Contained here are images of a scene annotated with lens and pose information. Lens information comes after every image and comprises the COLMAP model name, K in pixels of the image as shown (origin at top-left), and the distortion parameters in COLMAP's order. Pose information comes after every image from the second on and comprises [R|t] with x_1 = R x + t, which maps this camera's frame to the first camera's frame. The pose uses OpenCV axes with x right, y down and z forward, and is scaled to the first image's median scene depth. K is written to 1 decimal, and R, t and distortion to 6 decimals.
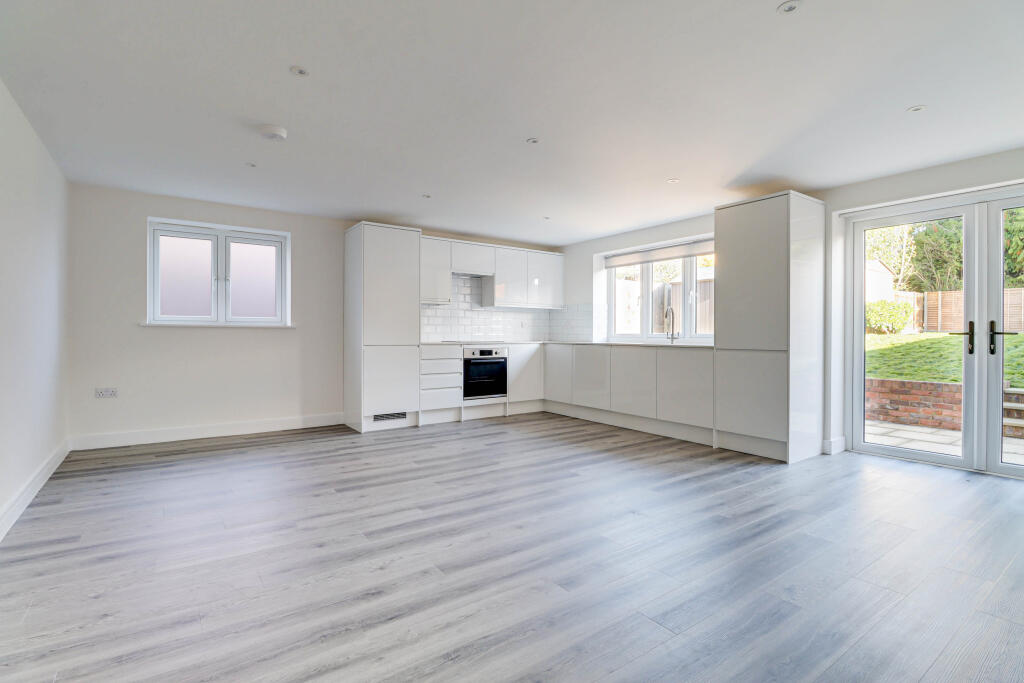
lens RADIAL K [[492.6, 0, 503.5], [0, 492.6, 337.8], [0, 0, 1]] dist [-0.013663, -0.002505]
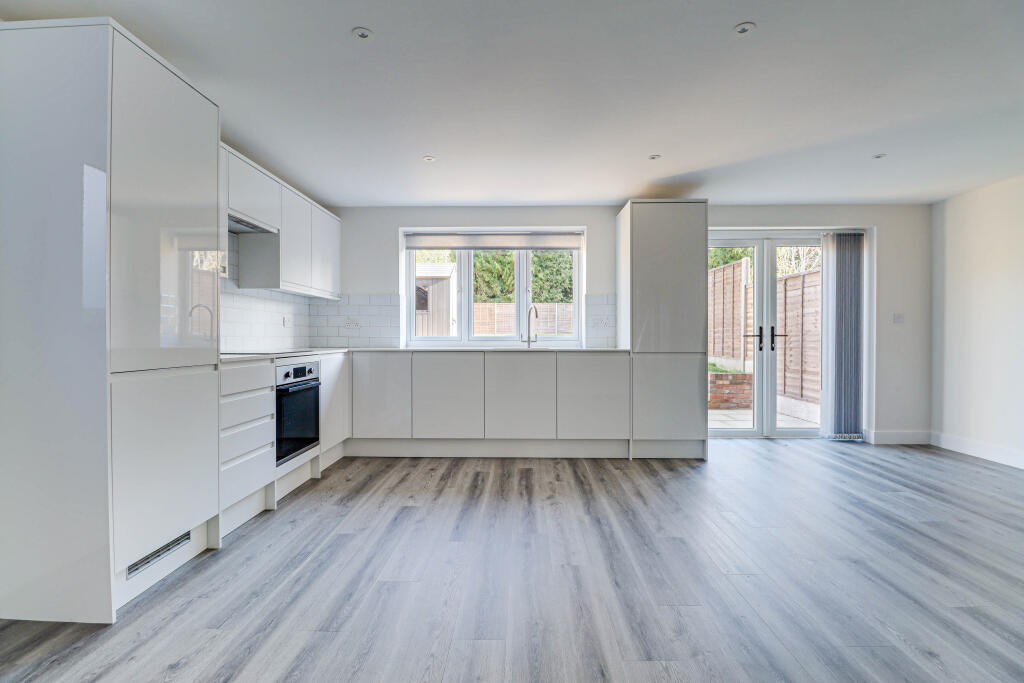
lens RADIAL K [[492.6, 0, 511.9], [0, 492.6, 335.5], [0, 0, 1]] dist [-0.013663, -0.002505]
pose [[0.578037, -0.002185, 0.816008, -0.355011], [0.008913, 0.999954, -0.003636, -0.006724], [-0.815962, 0.009375, 0.578029, 0.503977]]
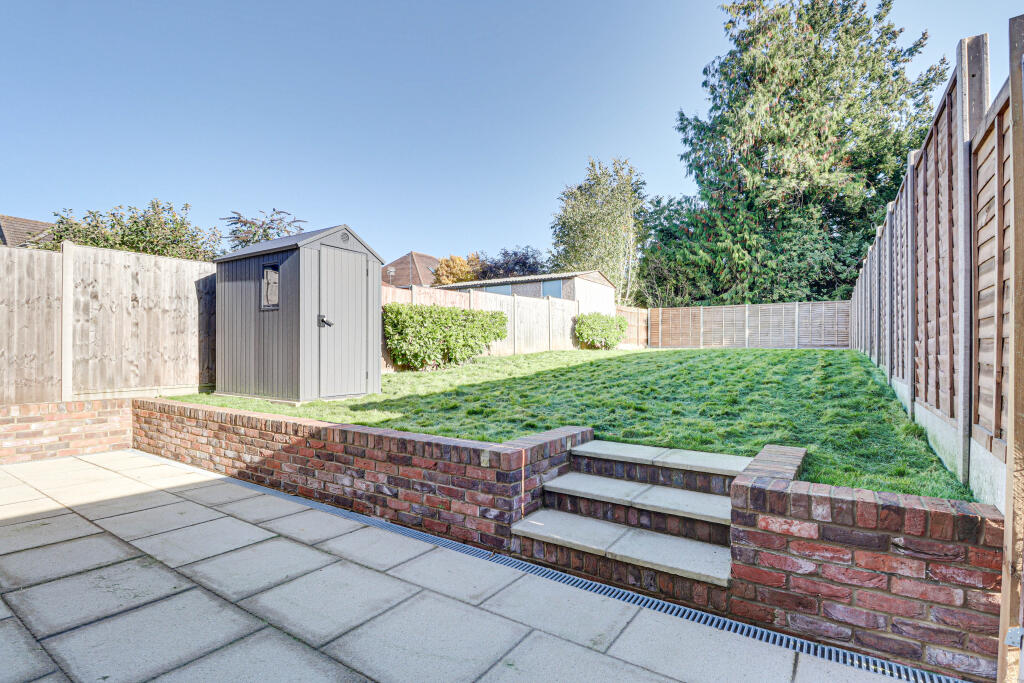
lens RADIAL K [[492.6, 0, 504.9], [0, 492.6, 345.9], [0, 0, 1]] dist [-0.013663, -0.002505]
pose [[0.936634, 0.002780, 0.350298, 0.852124], [0.003922, 0.999823, -0.018422, 0.004825], [-0.350287, 0.018629, 0.936457, 0.567050]]
